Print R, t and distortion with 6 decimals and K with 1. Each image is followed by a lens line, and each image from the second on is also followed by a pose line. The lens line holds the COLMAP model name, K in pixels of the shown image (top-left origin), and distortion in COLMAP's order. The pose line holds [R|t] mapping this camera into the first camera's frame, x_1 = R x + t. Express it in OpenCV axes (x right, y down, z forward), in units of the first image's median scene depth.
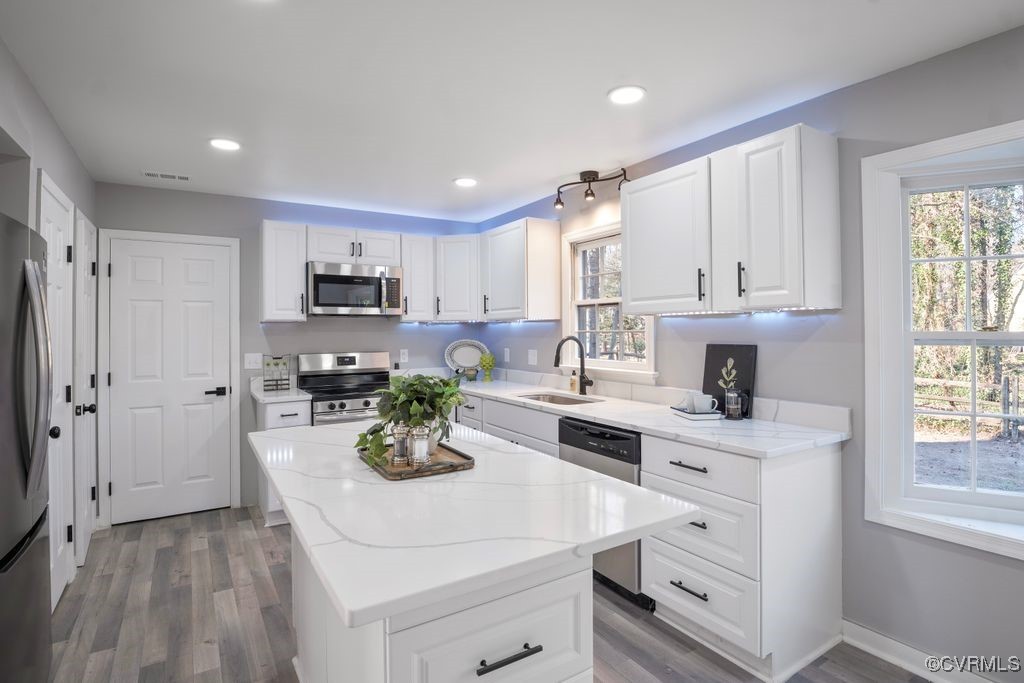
lens RADIAL K [[516.4, 0, 513.1], [0, 516.4, 336.7], [0, 0, 1]] dist [-0.033656, -0.003428]
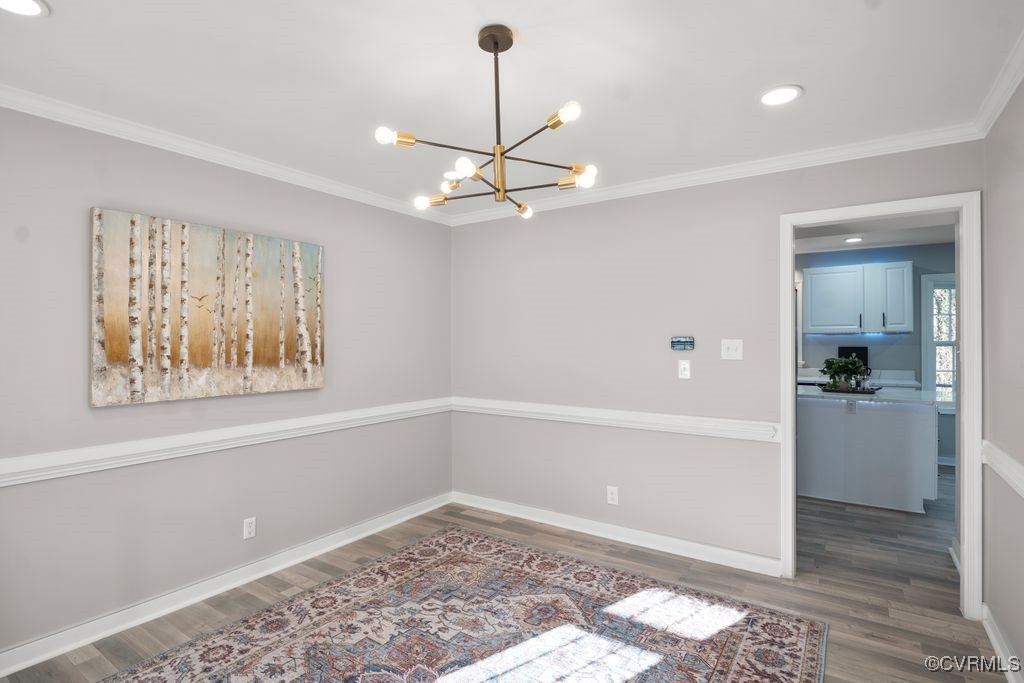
lens RADIAL K [[516.4, 0, 510.8], [0, 516.4, 342.3], [0, 0, 1]] dist [-0.033656, -0.003428]
pose [[0.923806, -0.001250, 0.382858, -1.870113], [0.003307, 0.999983, -0.004714, 0.000867], [-0.382846, 0.005621, 0.923795, -0.485404]]
